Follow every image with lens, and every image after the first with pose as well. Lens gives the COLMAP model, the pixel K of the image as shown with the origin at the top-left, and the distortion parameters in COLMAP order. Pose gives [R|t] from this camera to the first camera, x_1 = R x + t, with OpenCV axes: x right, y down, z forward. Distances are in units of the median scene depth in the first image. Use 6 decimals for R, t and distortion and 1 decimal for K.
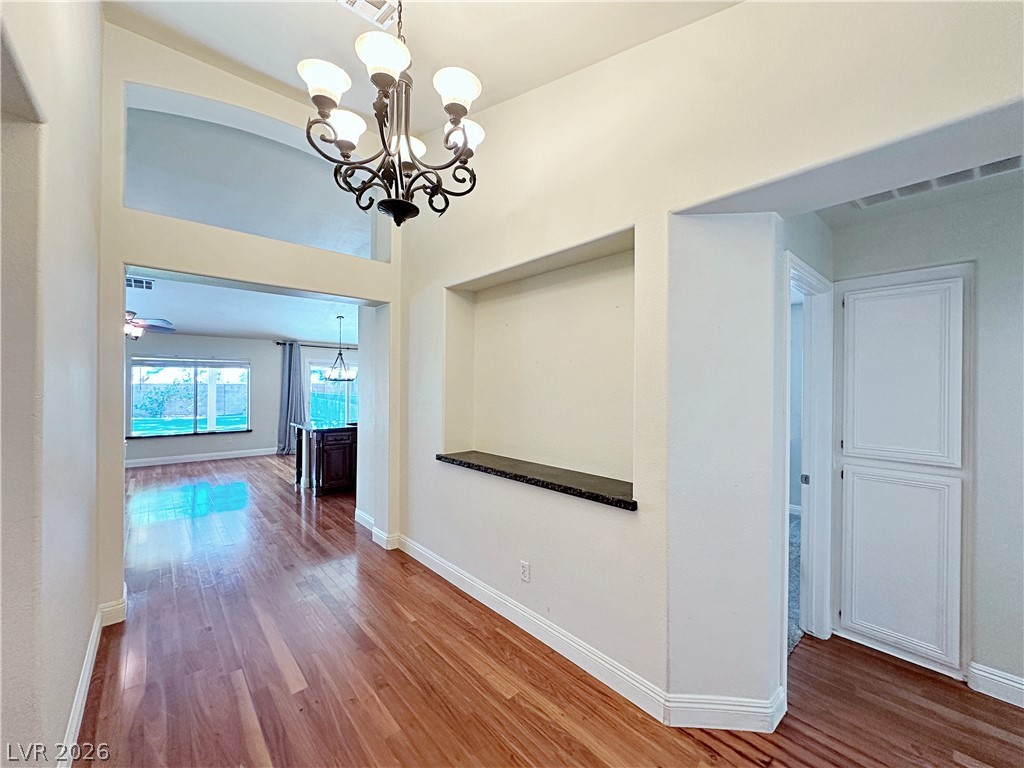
lens RADIAL K [[409.5, 0, 512.3], [0, 409.5, 384.8], [0, 0, 1]] dist [-0.005501, 0.000439]
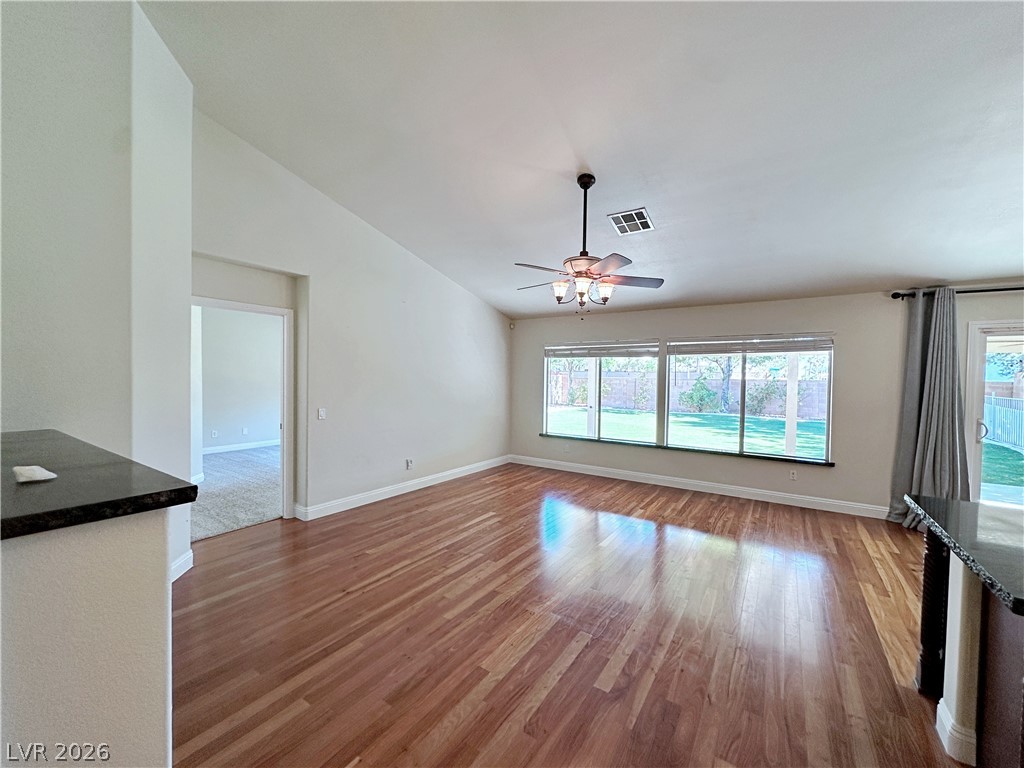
lens RADIAL K [[409.5, 0, 512.3], [0, 409.5, 384.8], [0, 0, 1]] dist [-0.005501, 0.000439]
pose [[0.257685, 0.018392, -0.966054, -0.515998], [-0.011809, 0.999804, 0.015885, 0.005217], [0.966157, 0.007315, 0.257852, 1.017963]]
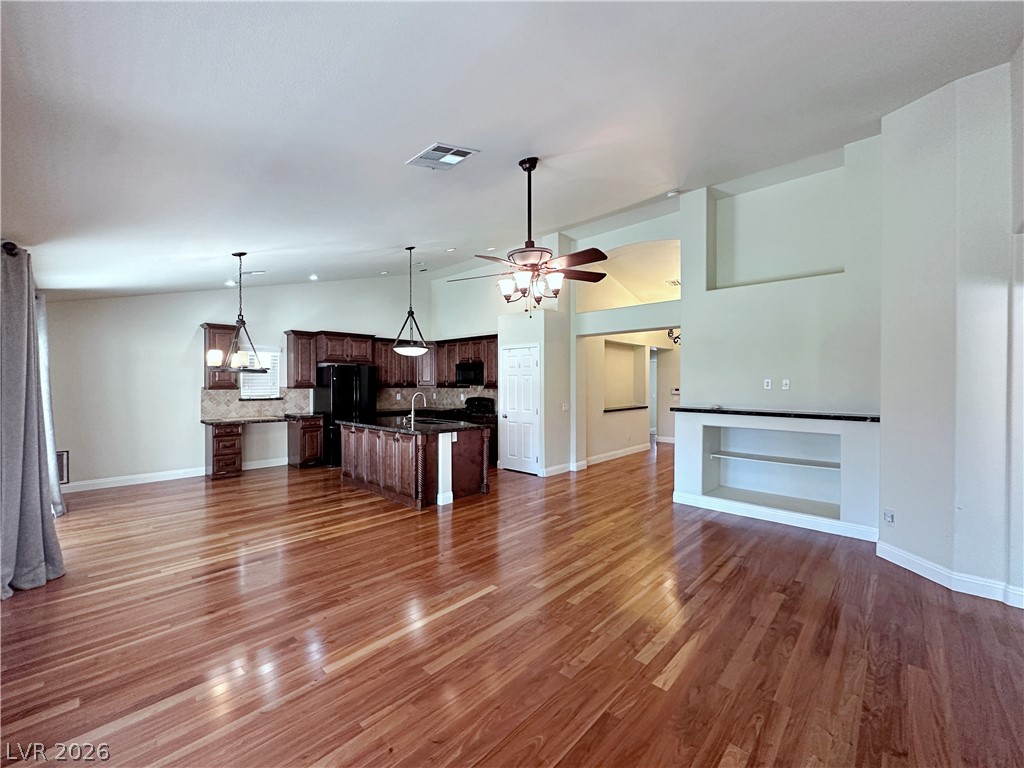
lens RADIAL K [[418.5, 0, 512.3], [0, 418.5, 385.8], [0, 0, 1]] dist [-0.005914, 0.000875]
pose [[-0.094775, -0.013661, 0.995405, -2.171443], [-0.002655, 0.999906, 0.013470, -0.001041], [-0.995495, -0.001366, -0.094802, 1.512274]]
